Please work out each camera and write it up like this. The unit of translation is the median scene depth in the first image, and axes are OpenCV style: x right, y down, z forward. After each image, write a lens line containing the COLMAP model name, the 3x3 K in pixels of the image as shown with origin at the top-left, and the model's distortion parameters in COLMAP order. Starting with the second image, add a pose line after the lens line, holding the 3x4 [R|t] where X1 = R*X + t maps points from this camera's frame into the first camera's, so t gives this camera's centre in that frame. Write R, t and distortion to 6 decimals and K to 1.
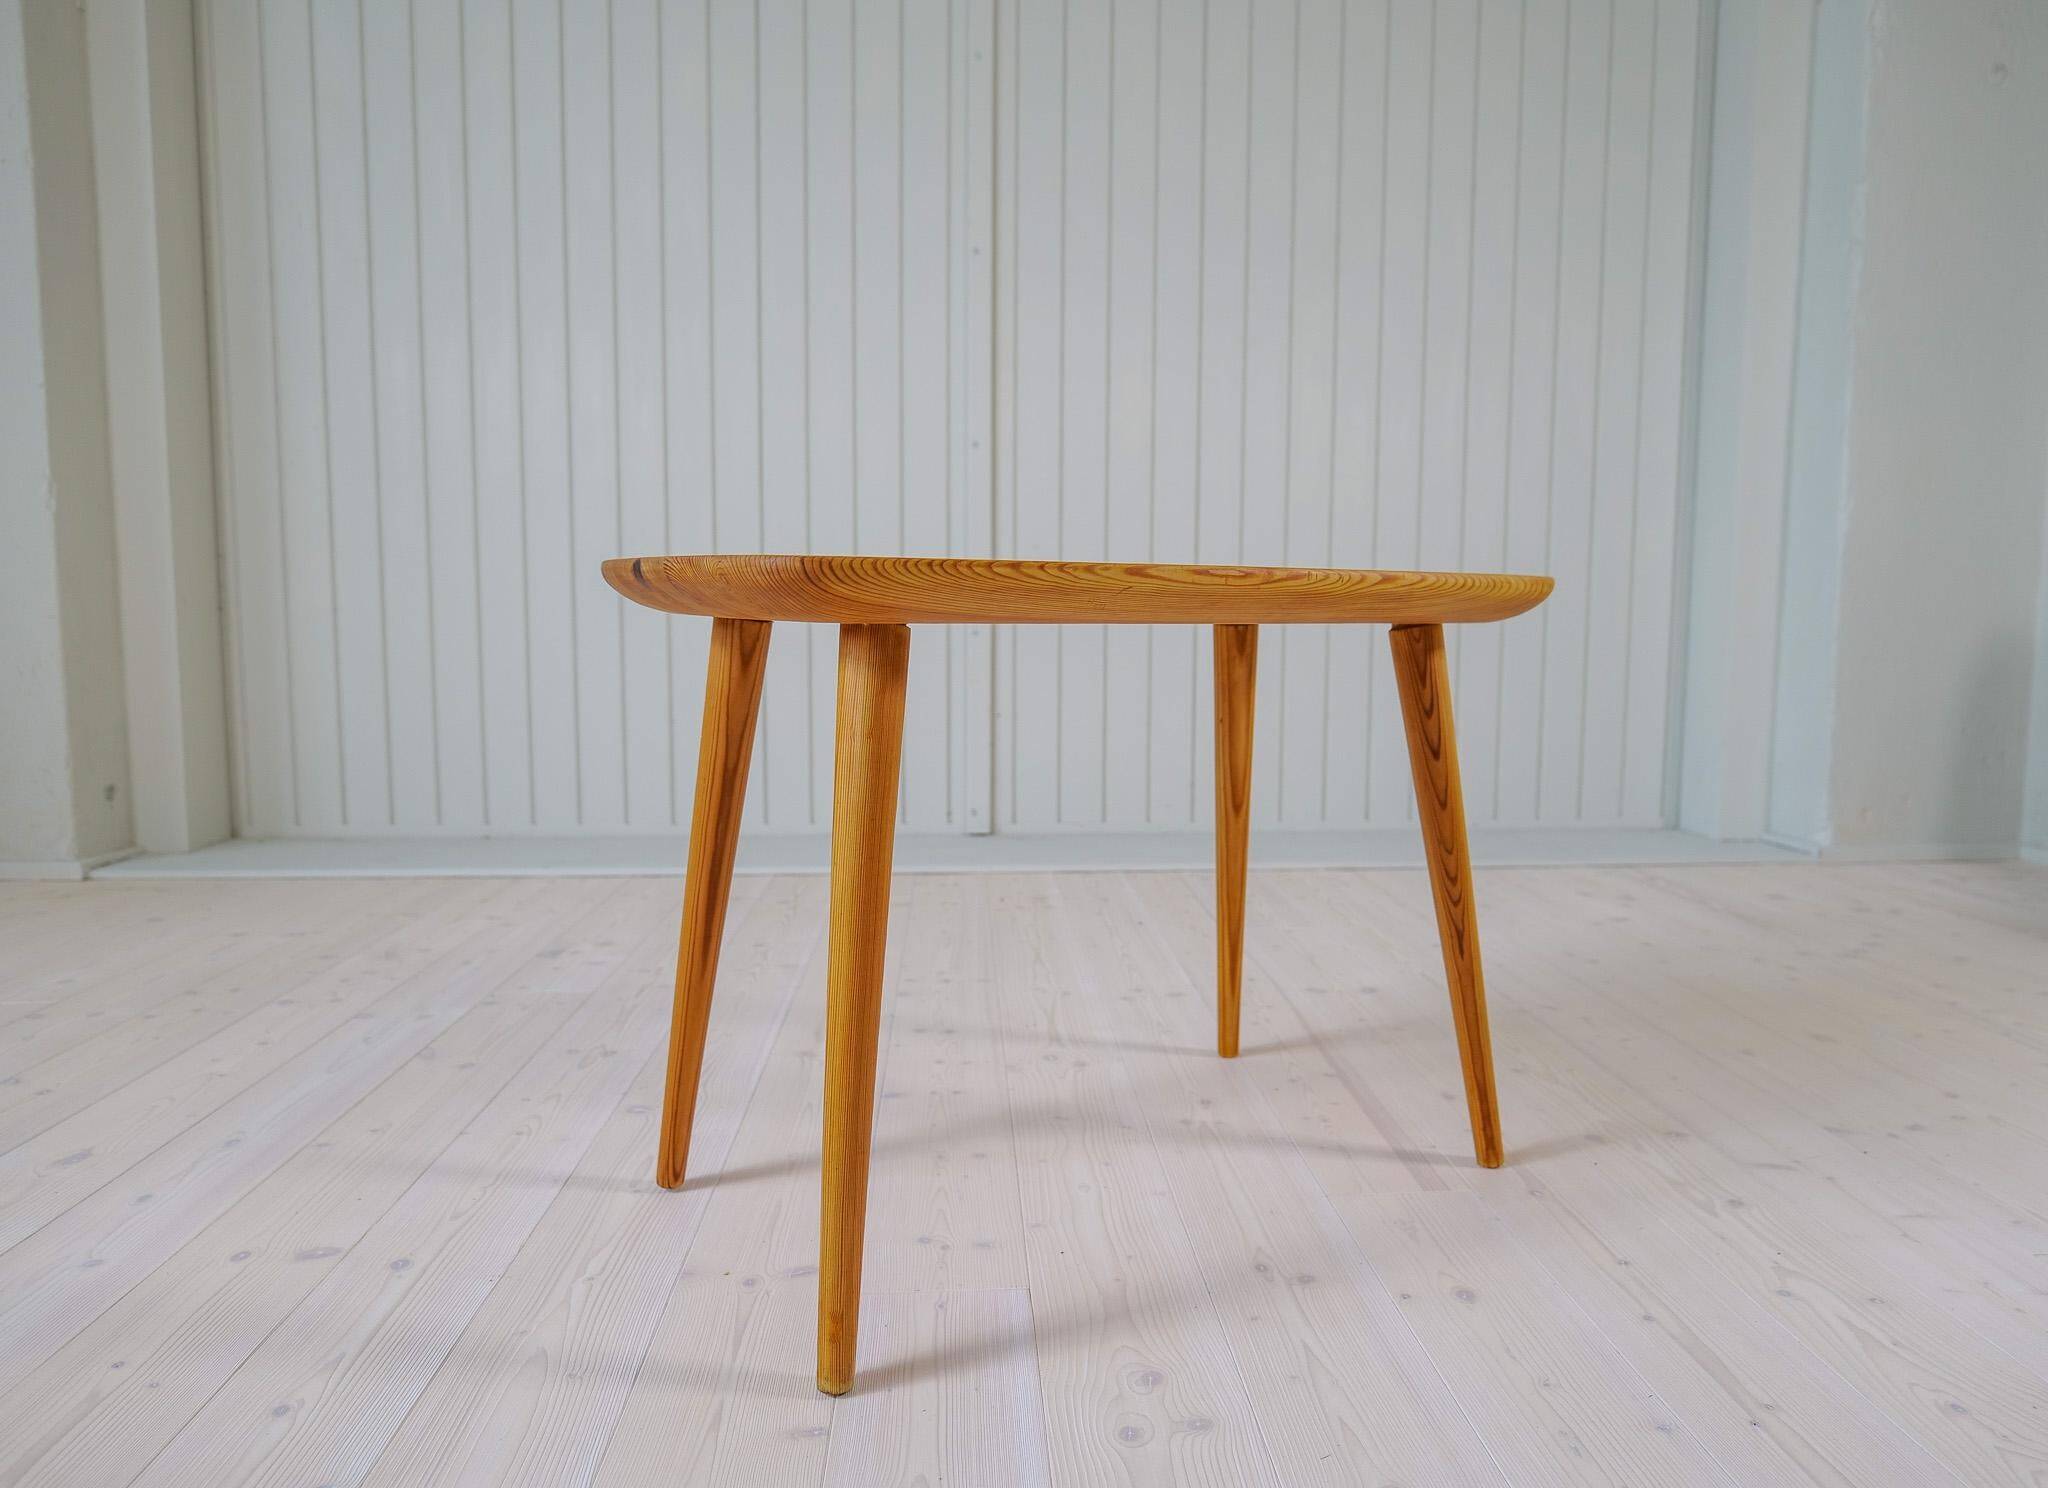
lens RADIAL K [[1342.9, 0, 1058.8], [0, 1342.9, 732.3], [0, 0, 1]] dist [-0.038392, 0.021646]
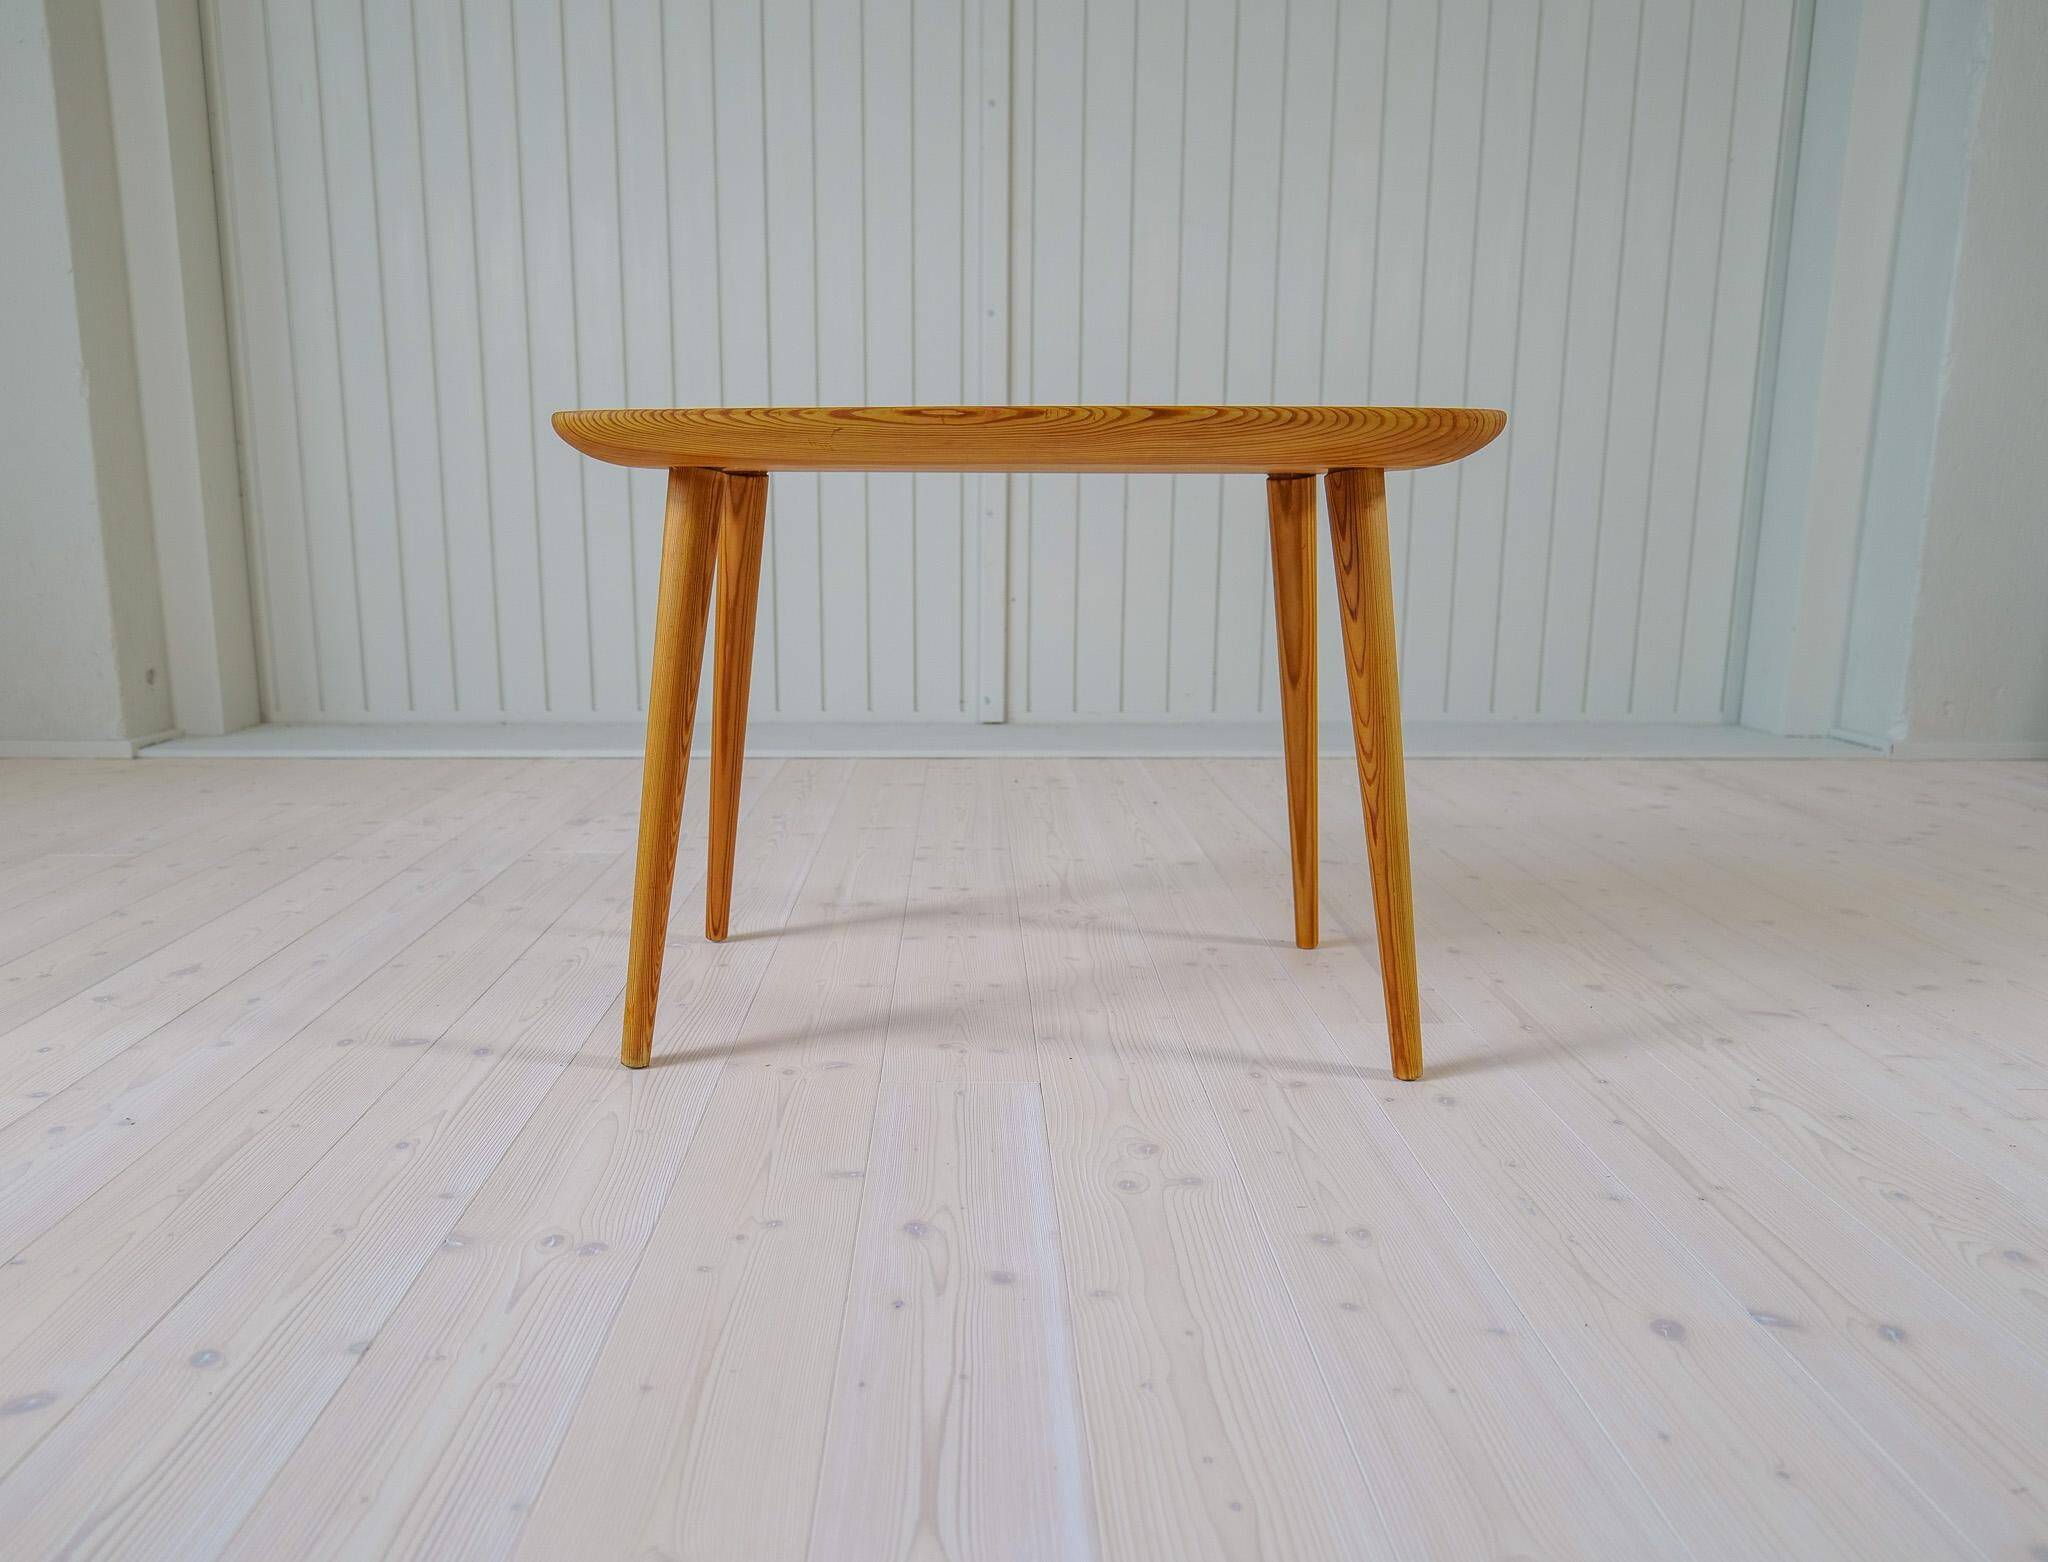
lens RADIAL K [[1465.2, 0, 940.2], [0, 1465.2, 804.4], [0, 0, 1]] dist [-0.040522, 0.023106]
pose [[0.995692, 0.011539, -0.092004, 0.003424], [-0.001871, 0.994525, 0.104483, 0.050585], [0.092706, -0.103861, 0.990262, -0.141763]]
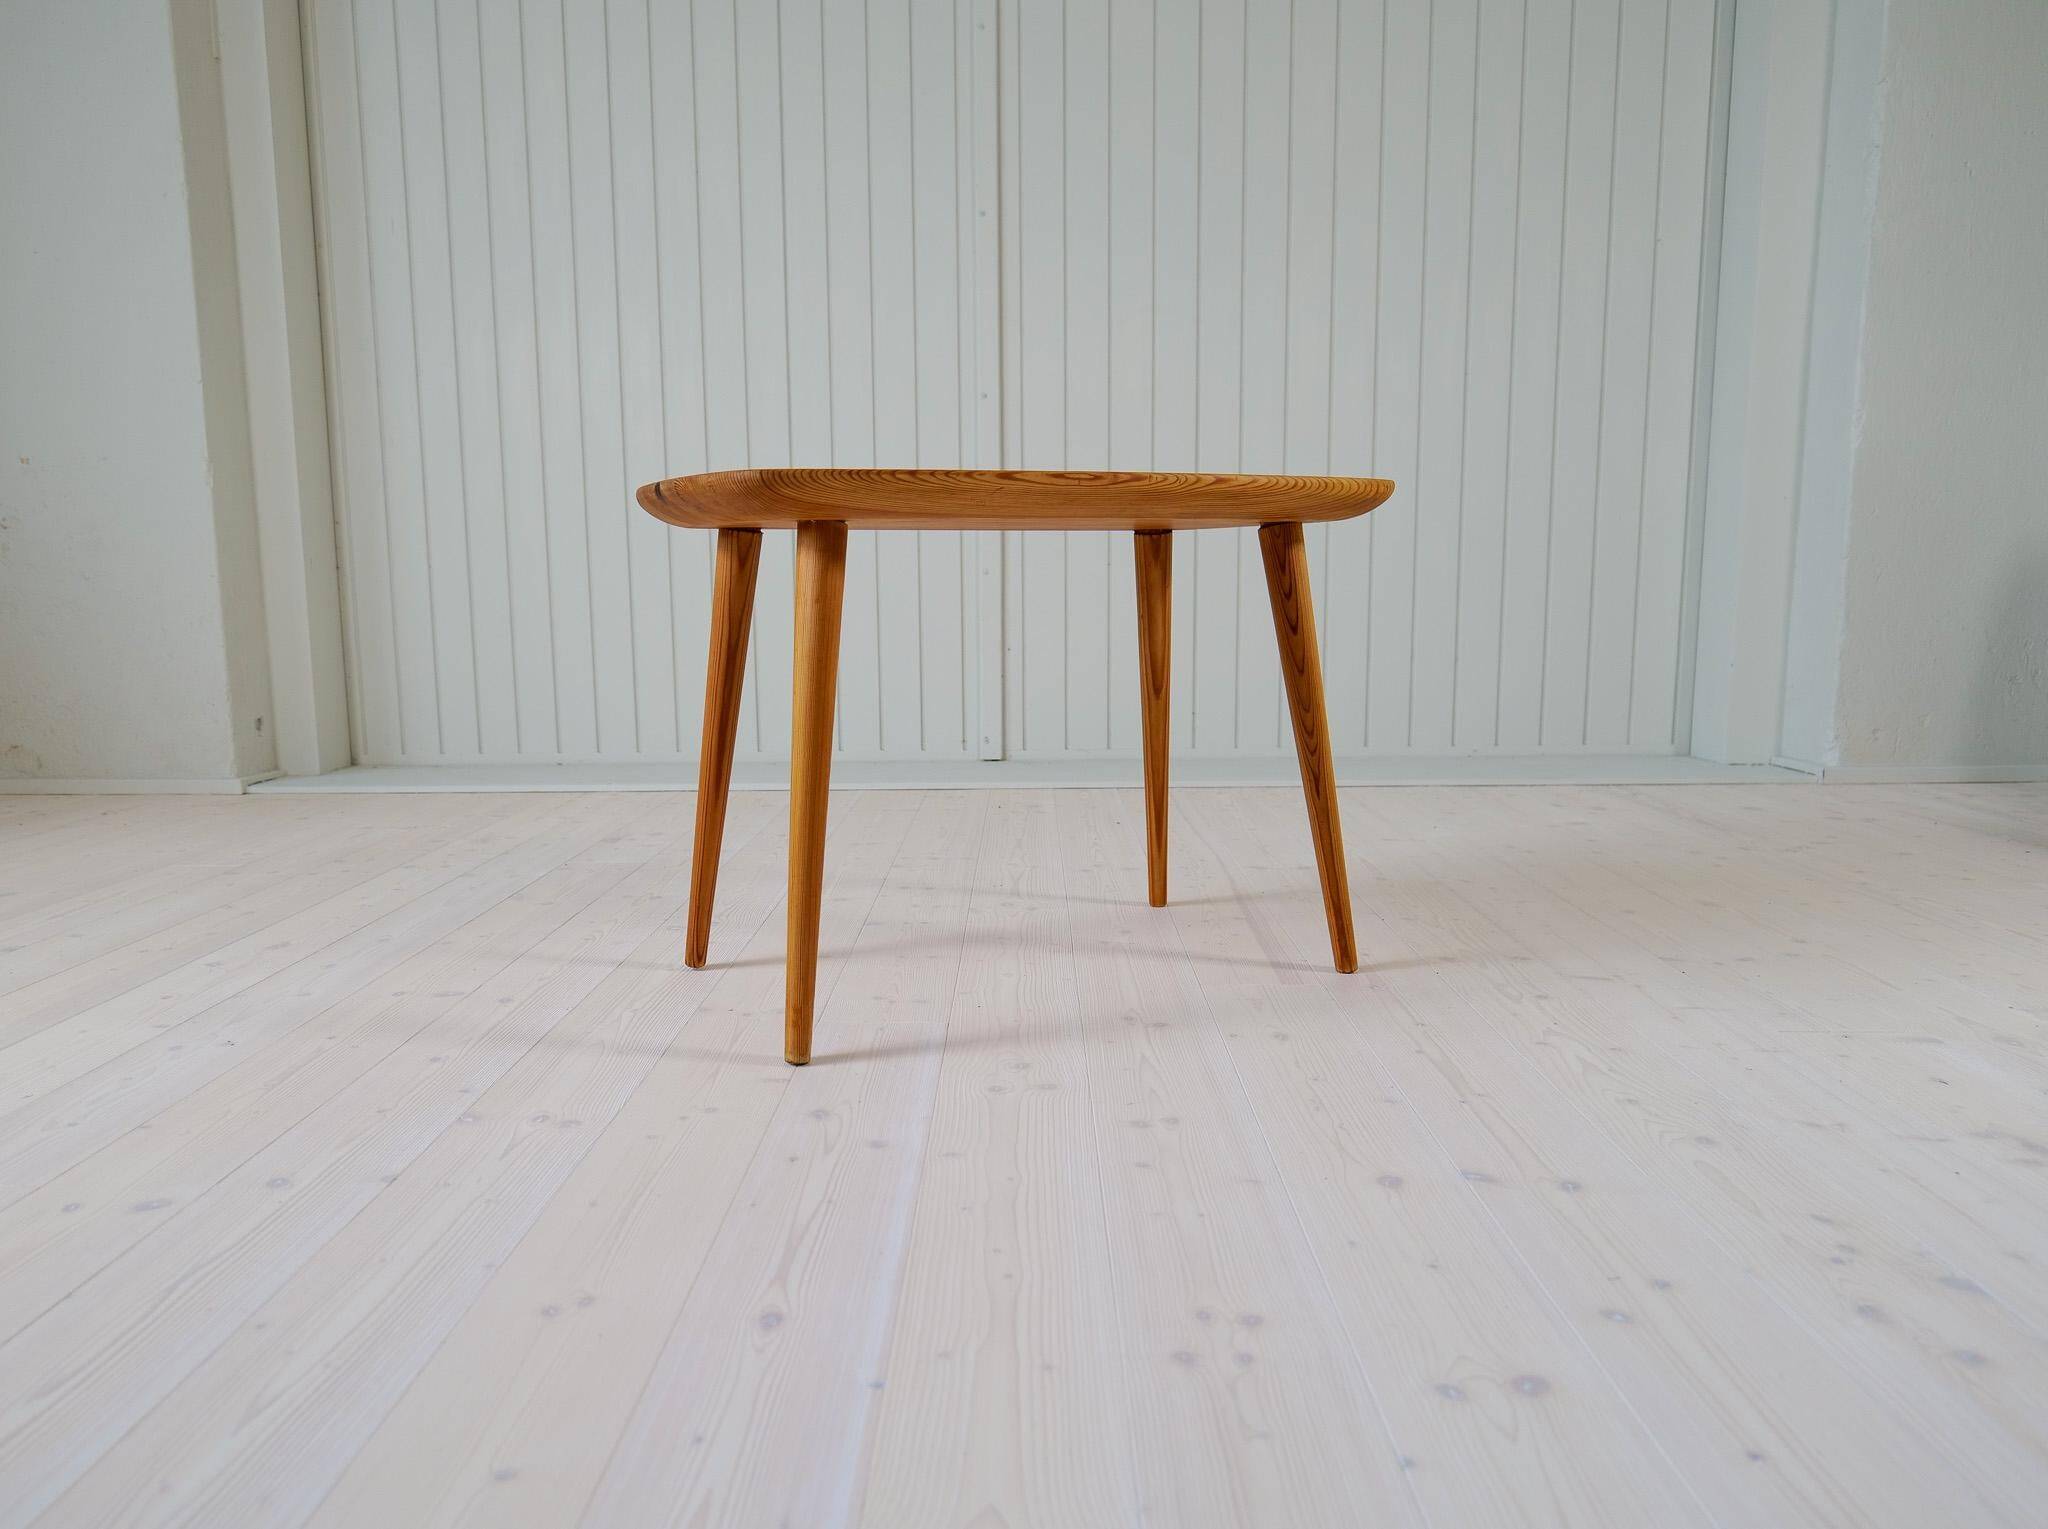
lens RADIAL K [[1438.1, 0, 904.0], [0, 1438.1, 797.7], [0, 0, 1]] dist [-0.032841, 0.006097]
pose [[0.985767, 0.001033, -0.168112, 0.142862], [0.008433, 0.998418, 0.055583, 0.088518], [0.167903, -0.056210, 0.984200, -0.336916]]
